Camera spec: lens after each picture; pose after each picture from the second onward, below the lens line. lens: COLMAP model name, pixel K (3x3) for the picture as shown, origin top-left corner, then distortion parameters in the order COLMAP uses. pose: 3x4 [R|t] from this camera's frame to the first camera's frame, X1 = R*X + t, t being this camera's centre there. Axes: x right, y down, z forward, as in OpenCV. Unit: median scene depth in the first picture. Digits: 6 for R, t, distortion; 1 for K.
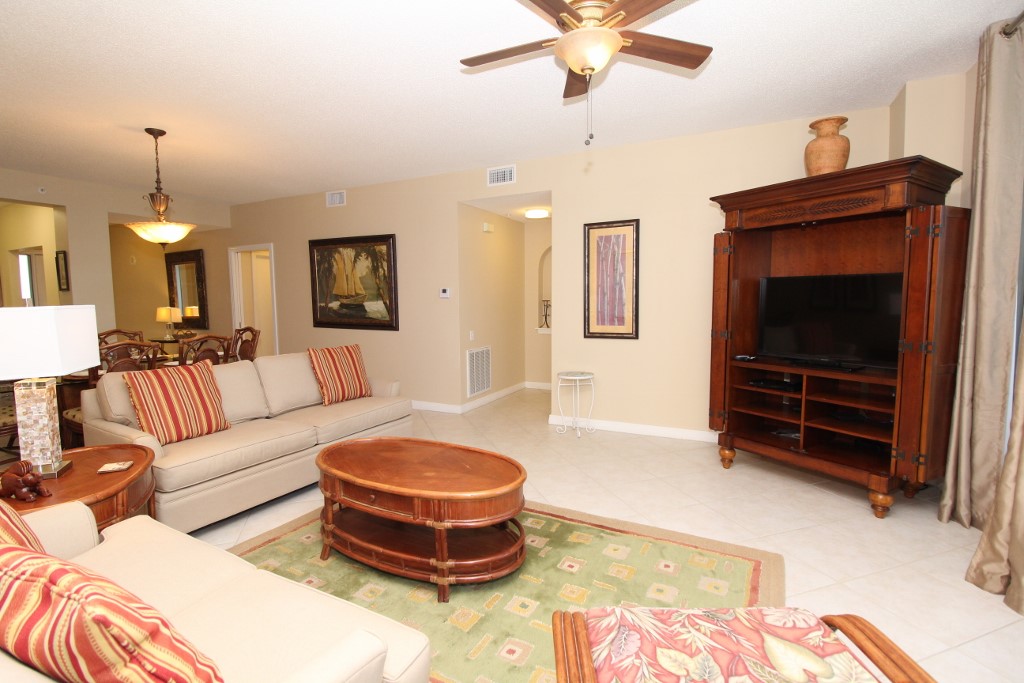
lens RADIAL K [[483.0, 0, 510.5], [0, 483.0, 340.4], [0, 0, 1]] dist [0.002449, -0.012712]
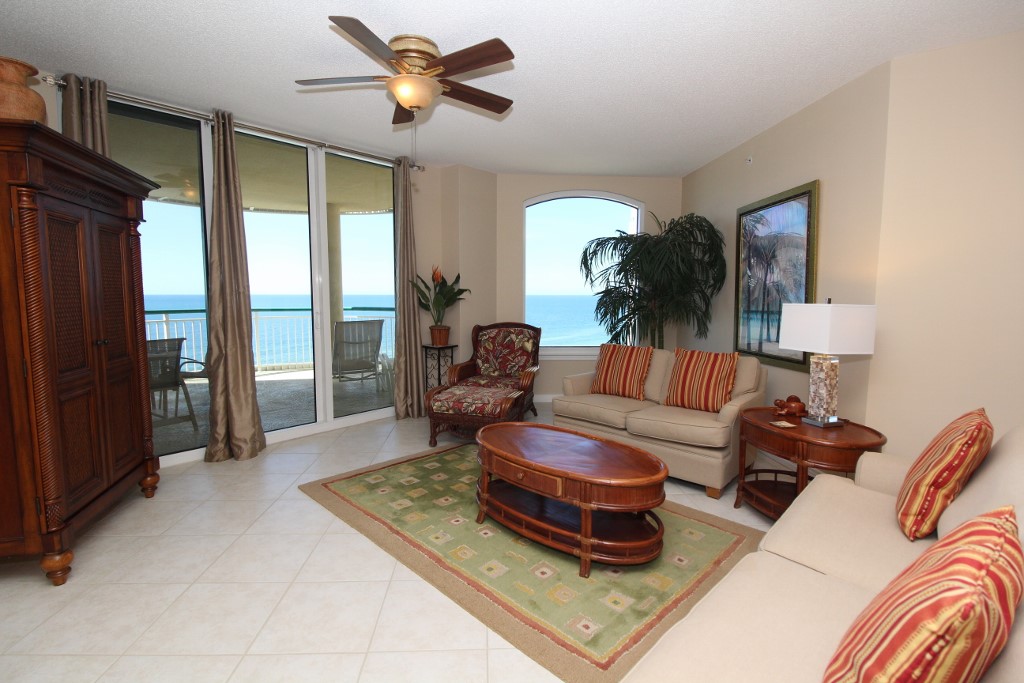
lens RADIAL K [[474.1, 0, 508.6], [0, 474.1, 340.1], [0, 0, 1]] dist [-0.004250, -0.010981]
pose [[-0.967012, -0.019959, 0.253946, -0.188319], [0.026469, 0.983656, 0.178103, -0.102502], [-0.253351, 0.178949, -0.950679, 1.112399]]
